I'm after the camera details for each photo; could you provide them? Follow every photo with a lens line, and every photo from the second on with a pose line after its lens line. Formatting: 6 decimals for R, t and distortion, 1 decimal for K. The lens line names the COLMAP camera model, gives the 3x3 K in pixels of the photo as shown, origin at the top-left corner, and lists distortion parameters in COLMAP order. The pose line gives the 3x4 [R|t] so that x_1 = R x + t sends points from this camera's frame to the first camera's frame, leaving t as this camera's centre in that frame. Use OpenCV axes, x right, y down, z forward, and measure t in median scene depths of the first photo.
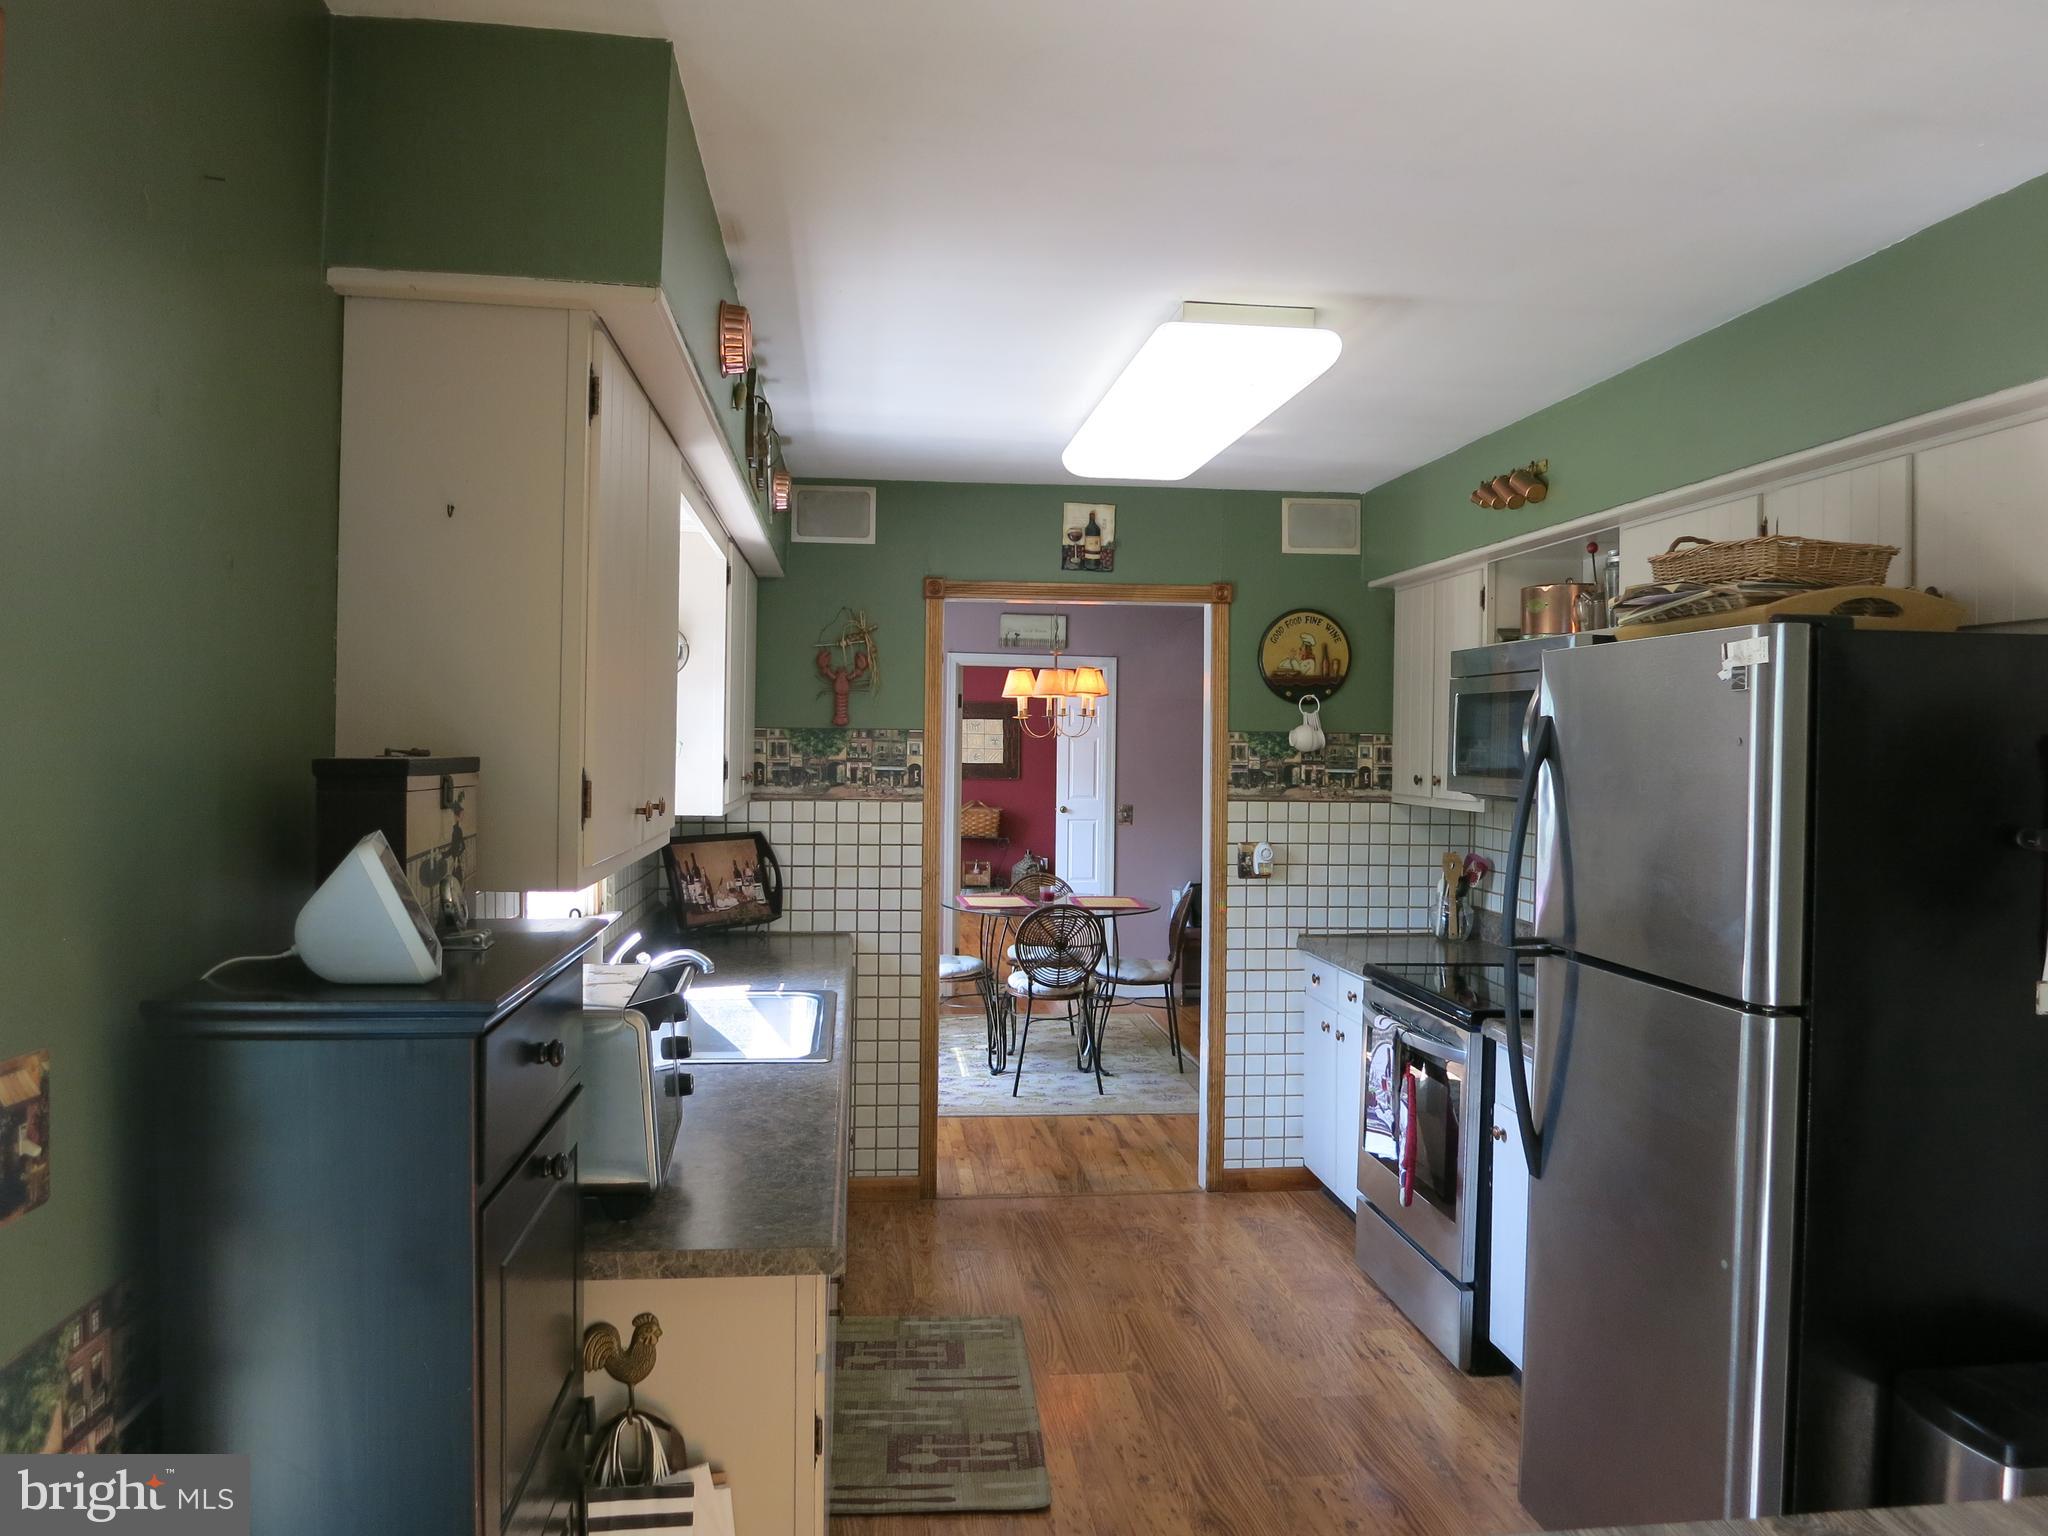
lens RADIAL K [[1465.8, 0, 1026.4], [0, 1465.8, 769.1], [0, 0, 1]] dist [-0.036491, -0.001756]
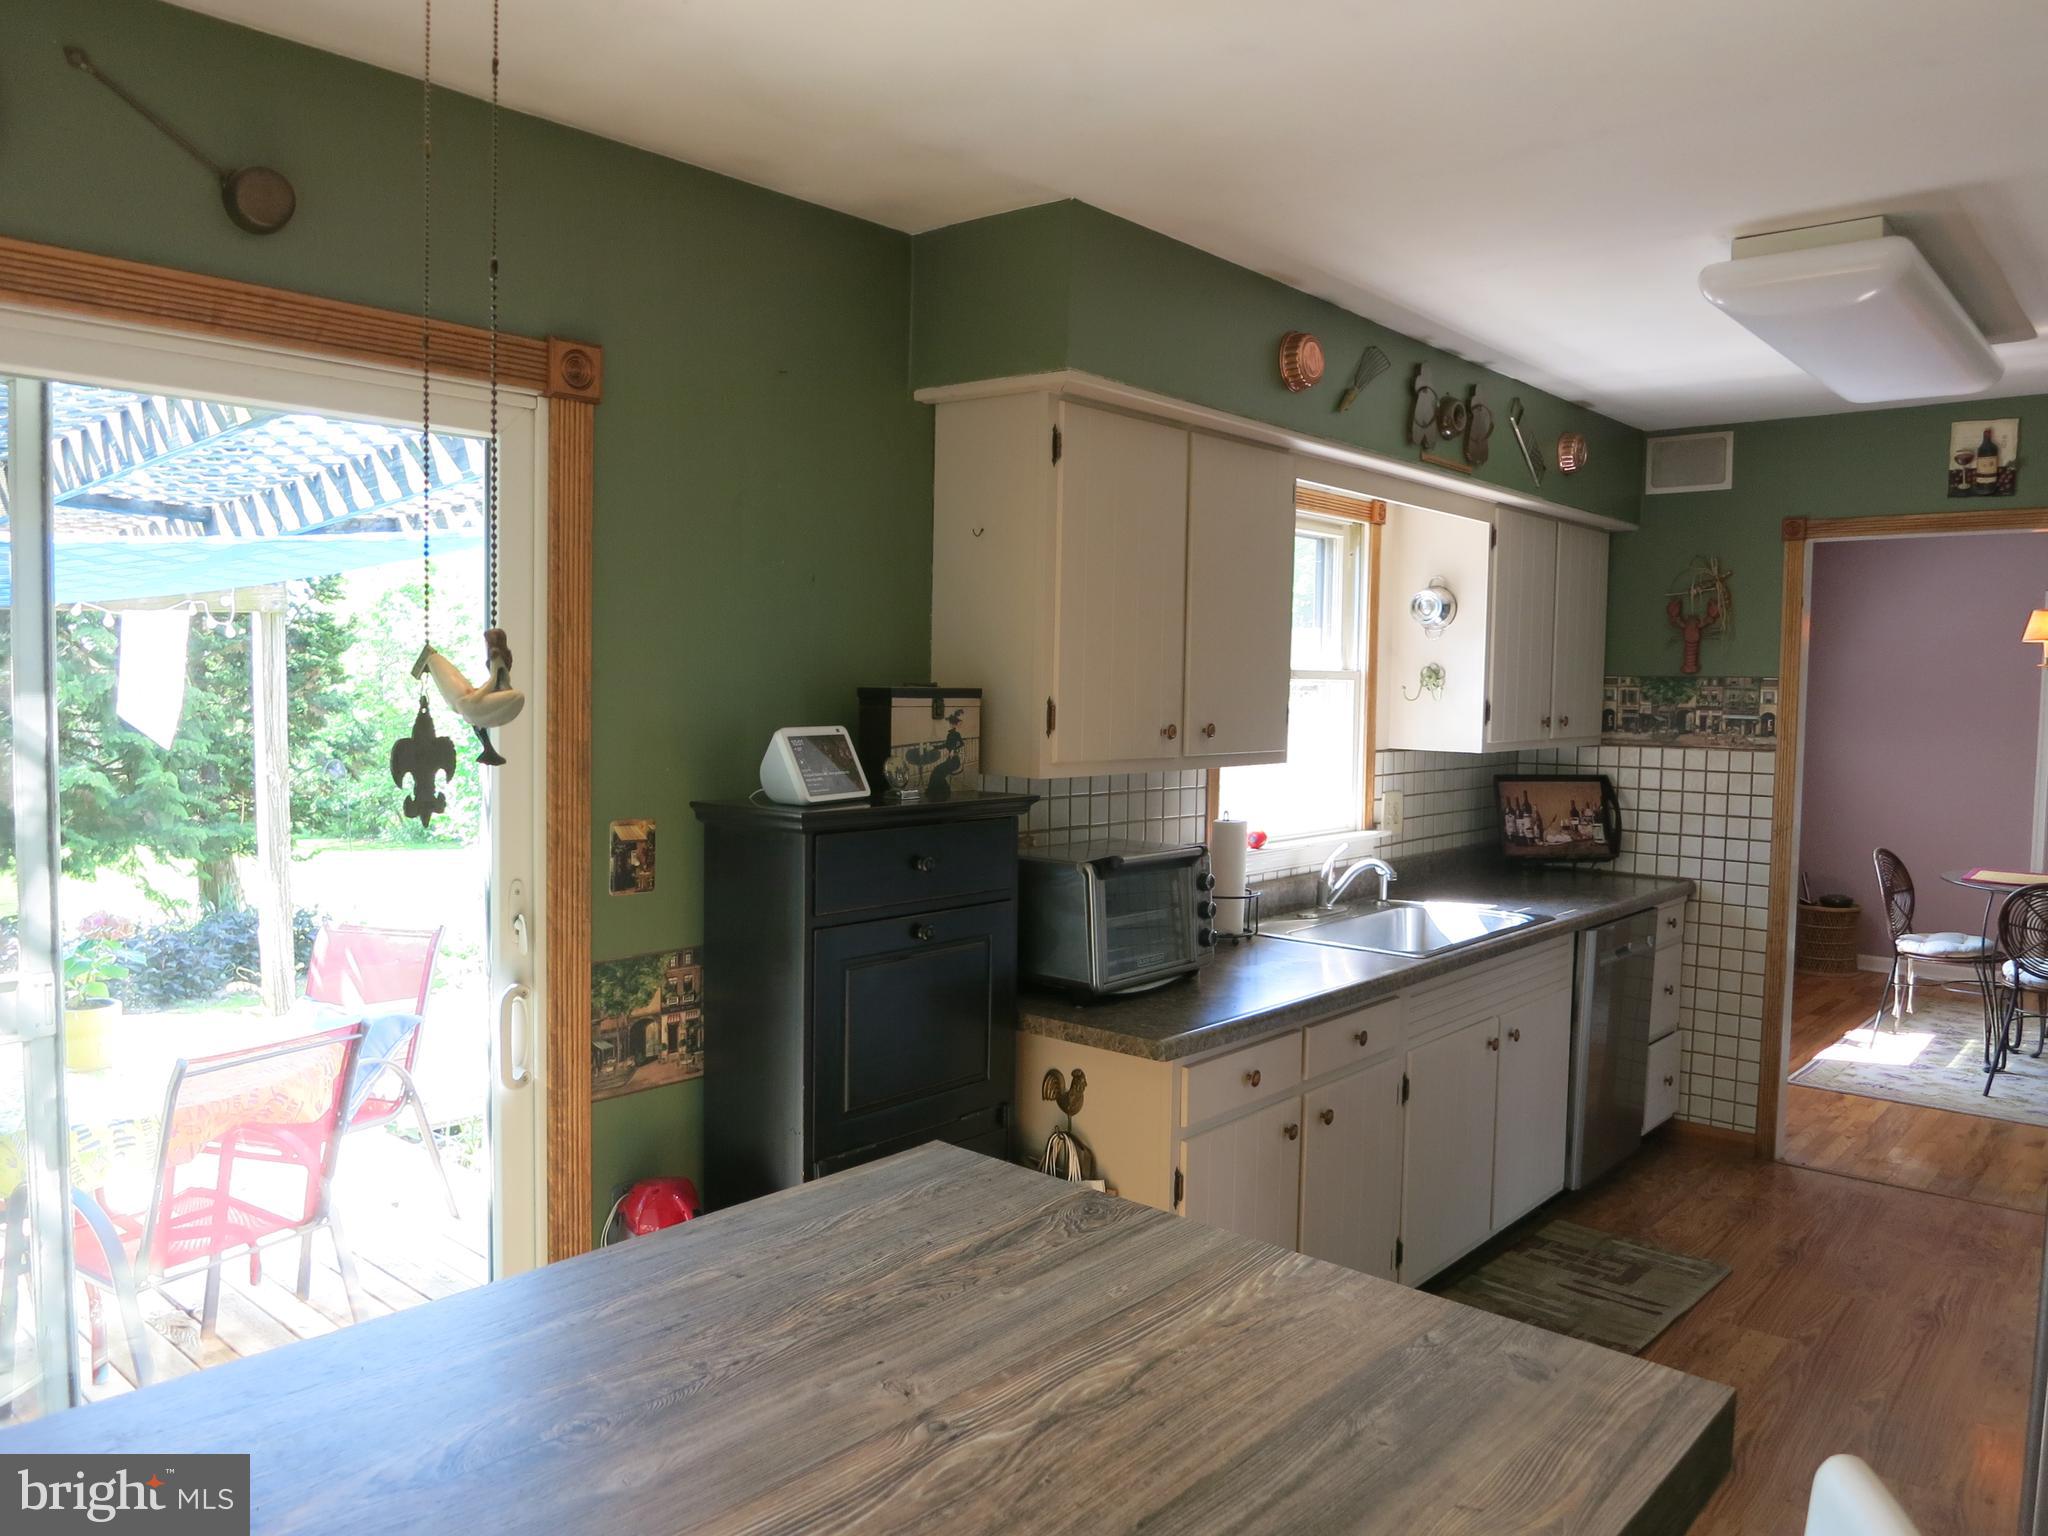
lens RADIAL K [[1465.8, 0, 1019.6], [0, 1465.8, 763.3], [0, 0, 1]] dist [-0.036491, -0.001756]
pose [[0.674435, 0.037506, -0.737381, 0.301301], [-0.018539, 0.999254, 0.033870, 0.006619], [0.738101, -0.009173, 0.674628, -0.014248]]
